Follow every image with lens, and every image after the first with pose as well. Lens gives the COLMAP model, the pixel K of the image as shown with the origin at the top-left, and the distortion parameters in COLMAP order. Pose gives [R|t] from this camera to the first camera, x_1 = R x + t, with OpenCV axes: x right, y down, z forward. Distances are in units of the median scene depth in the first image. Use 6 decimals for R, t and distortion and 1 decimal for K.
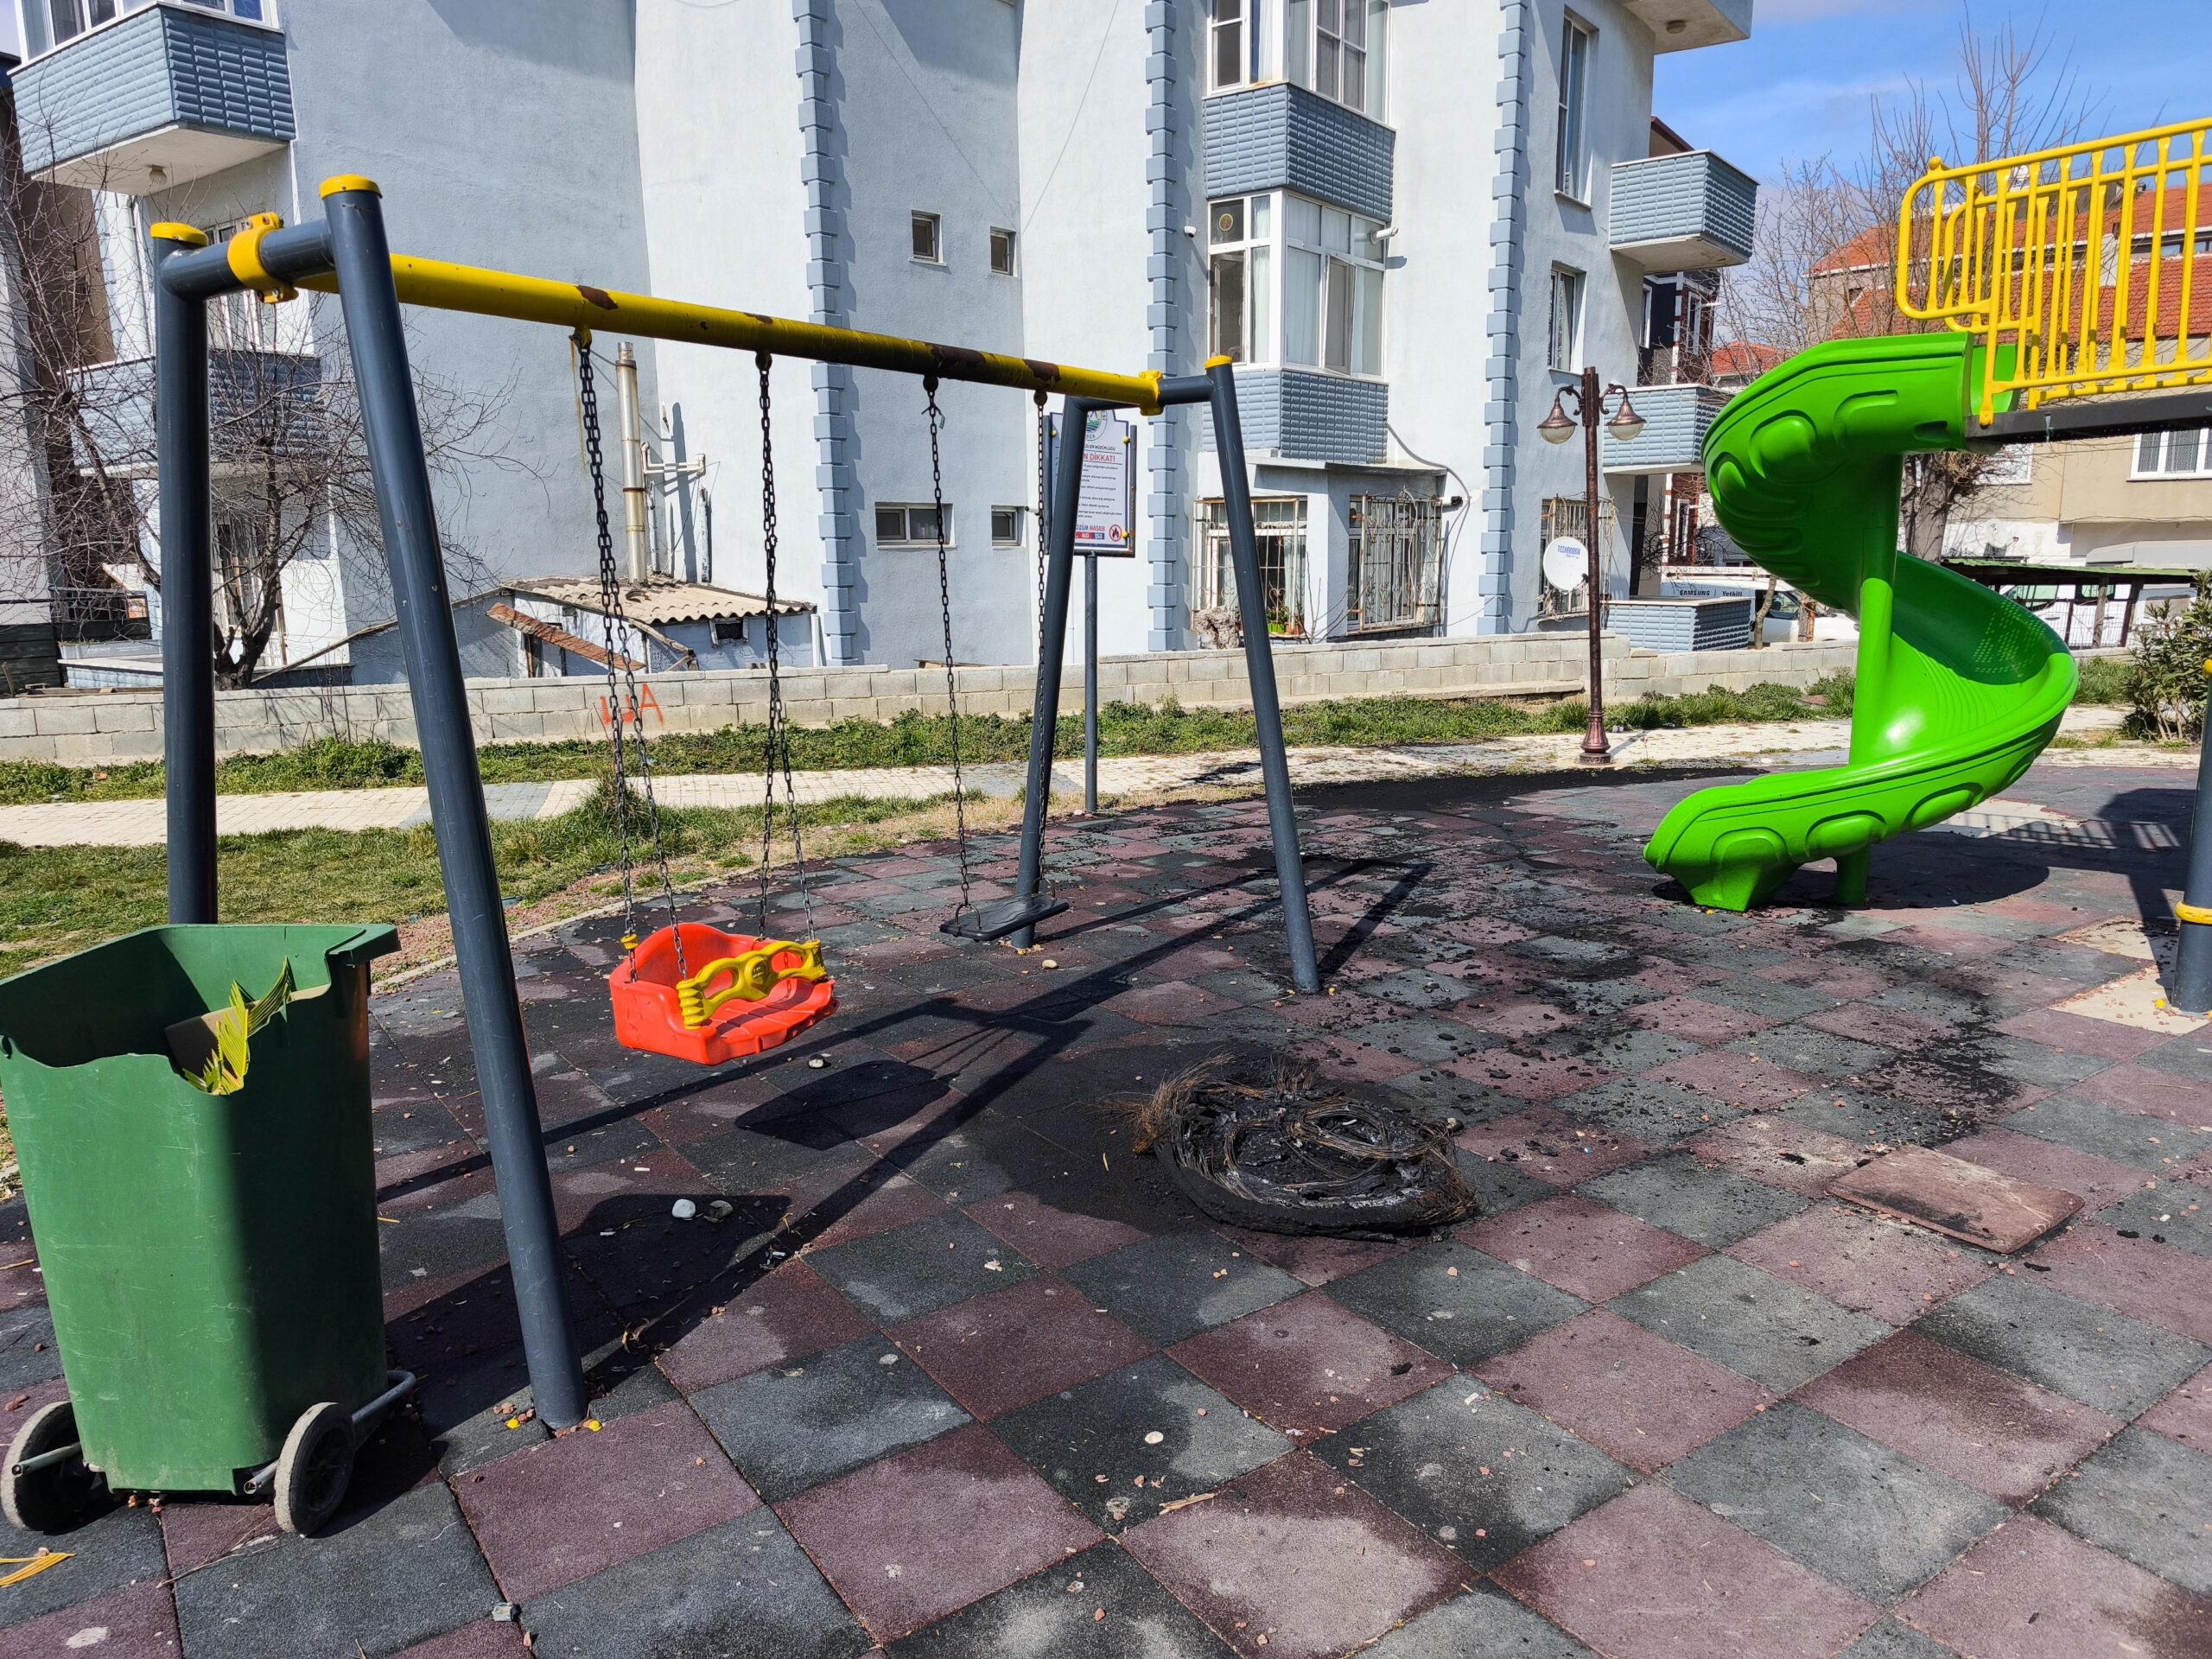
lens RADIAL K [[1498.1, 0, 1106.0], [0, 1498.1, 829.5], [0, 0, 1]] dist [0.034208, -0.042412]
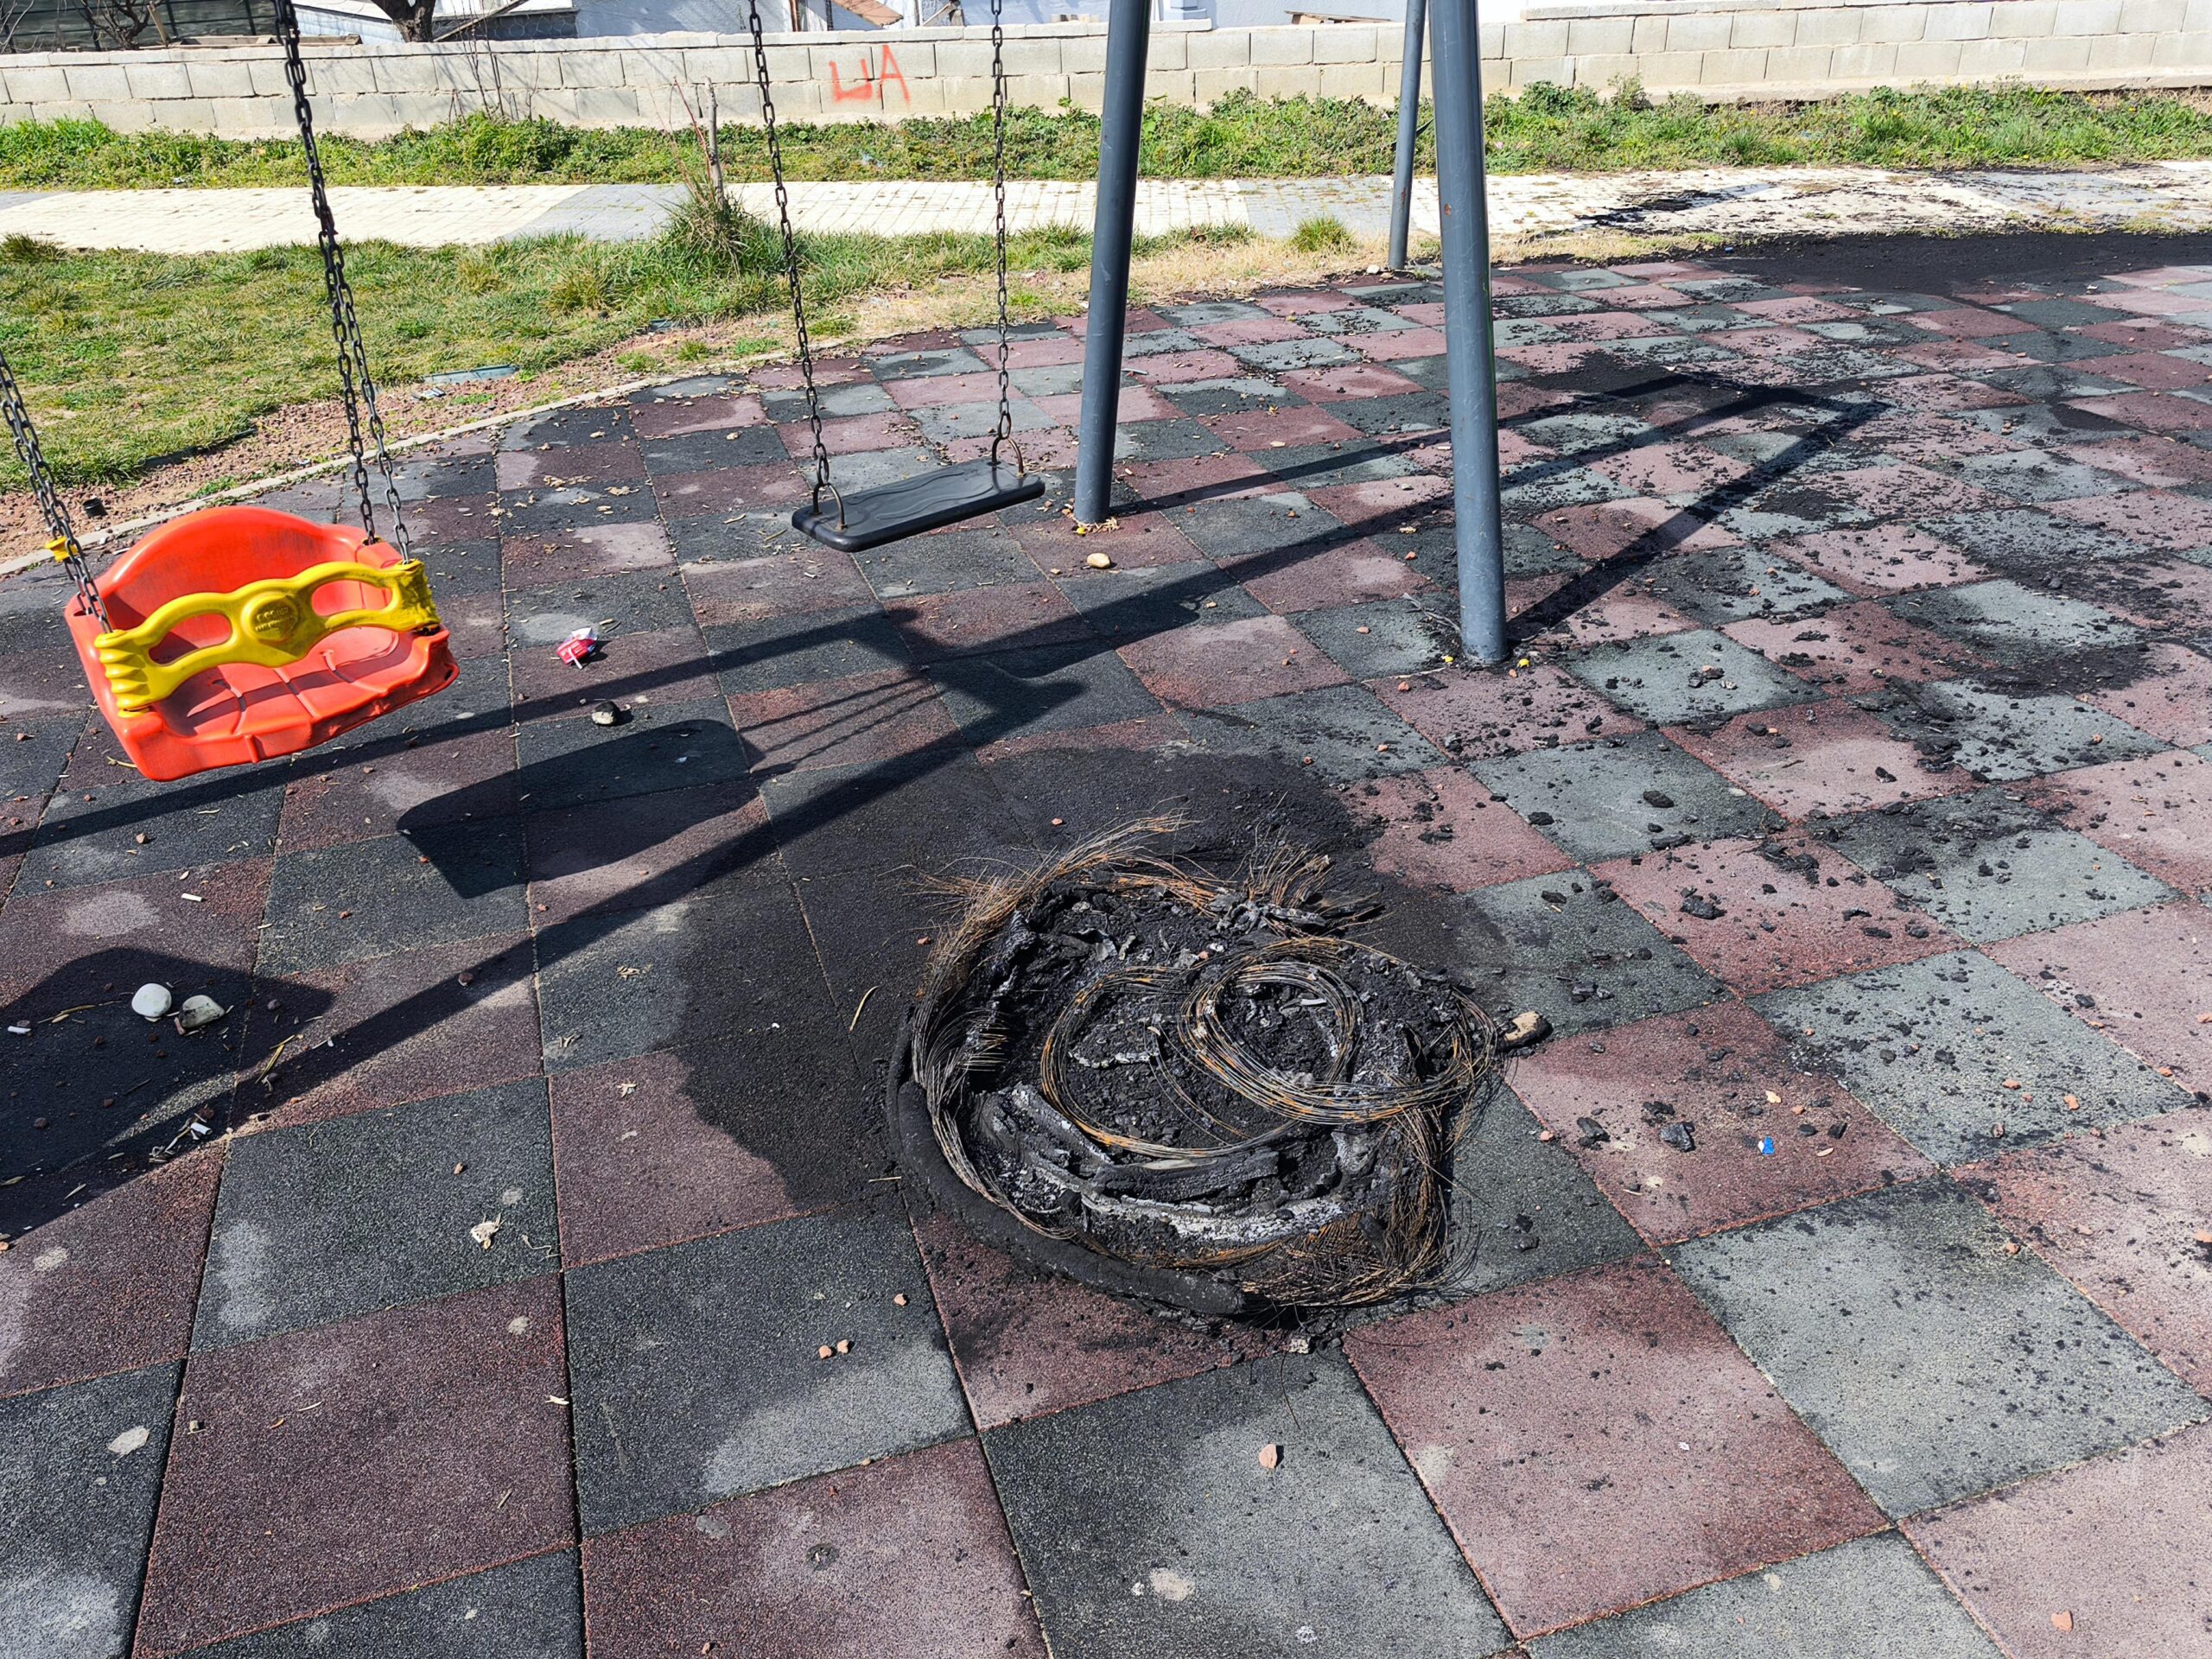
lens RADIAL K [[1758.8, 0, 1106.0], [0, 1758.8, 829.5], [0, 0, 1]] dist [0.009220, -0.001660]
pose [[0.957299, 0.132901, -0.256740, 0.143518], [-0.044530, 0.945257, 0.323276, -0.033828], [0.285649, -0.298039, 0.910811, 0.259399]]
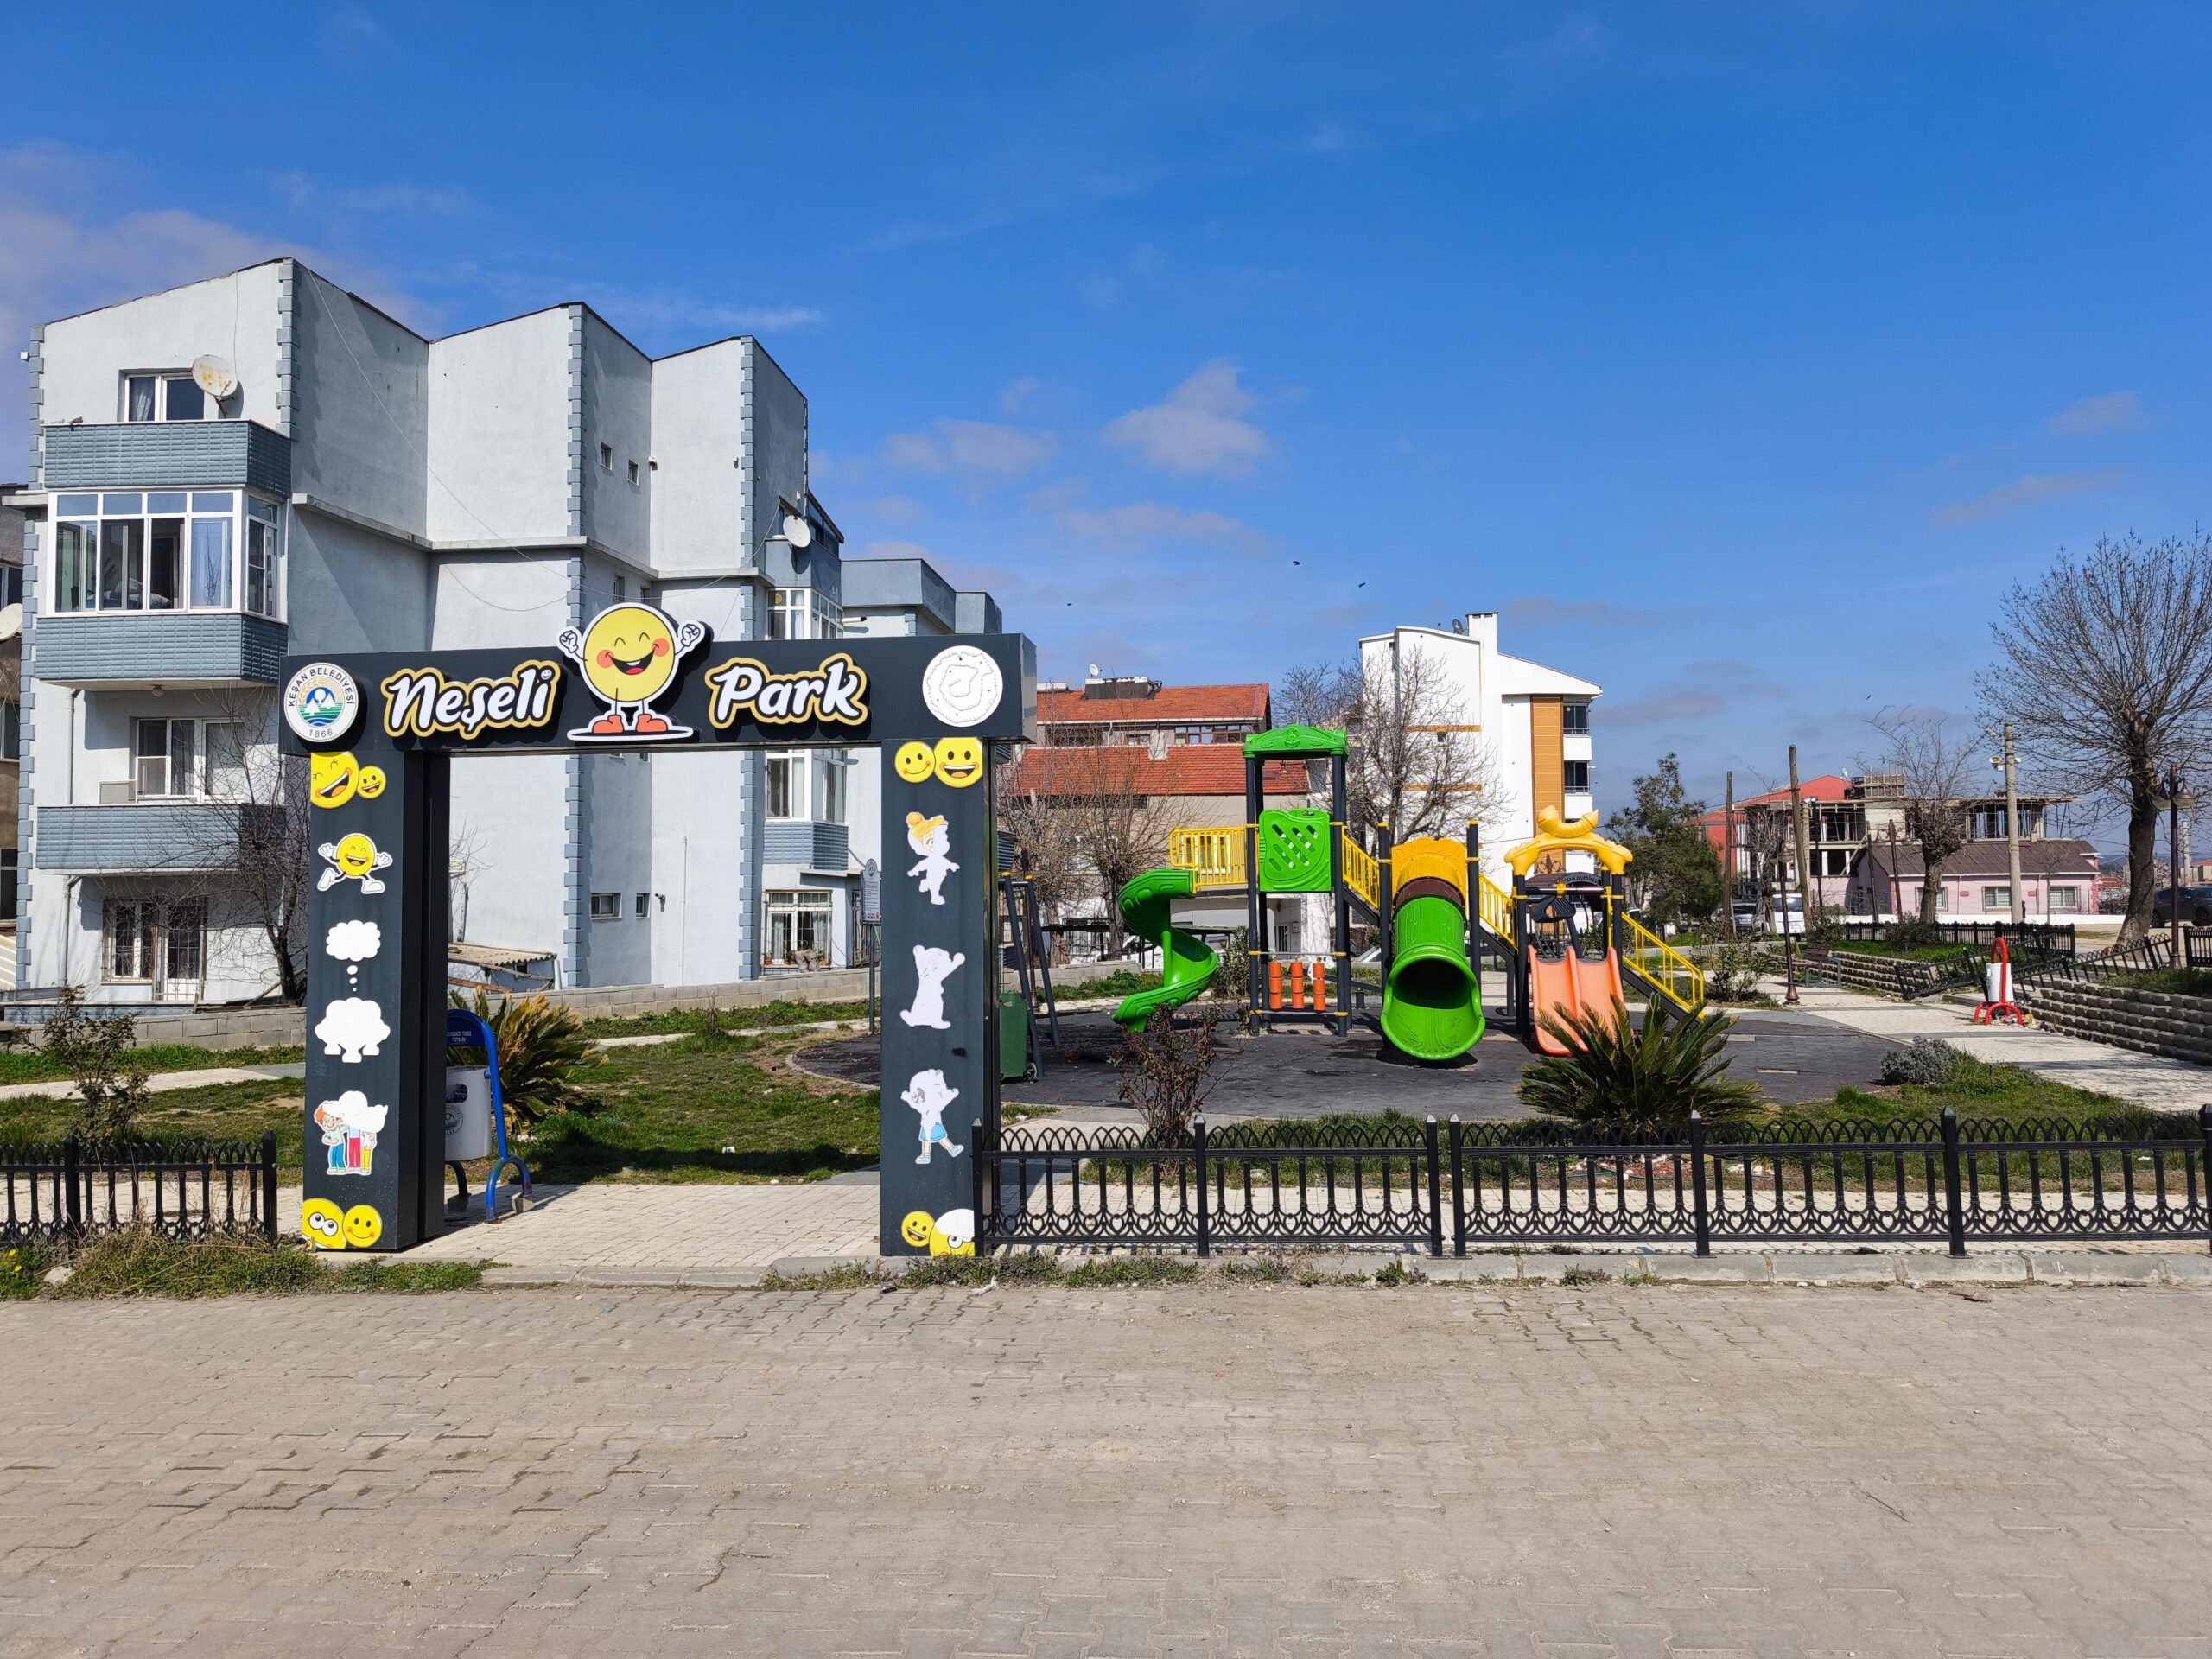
lens RADIAL K [[1498.1, 0, 1106.0], [0, 1498.1, 829.5], [0, 0, 1]] dist [0.034208, -0.042412]
pose [[0.853863, 0.028699, 0.519706, -1.338241], [0.093339, 0.973850, -0.207132, 0.287570], [-0.512060, 0.225371, 0.828856, -1.754751]]
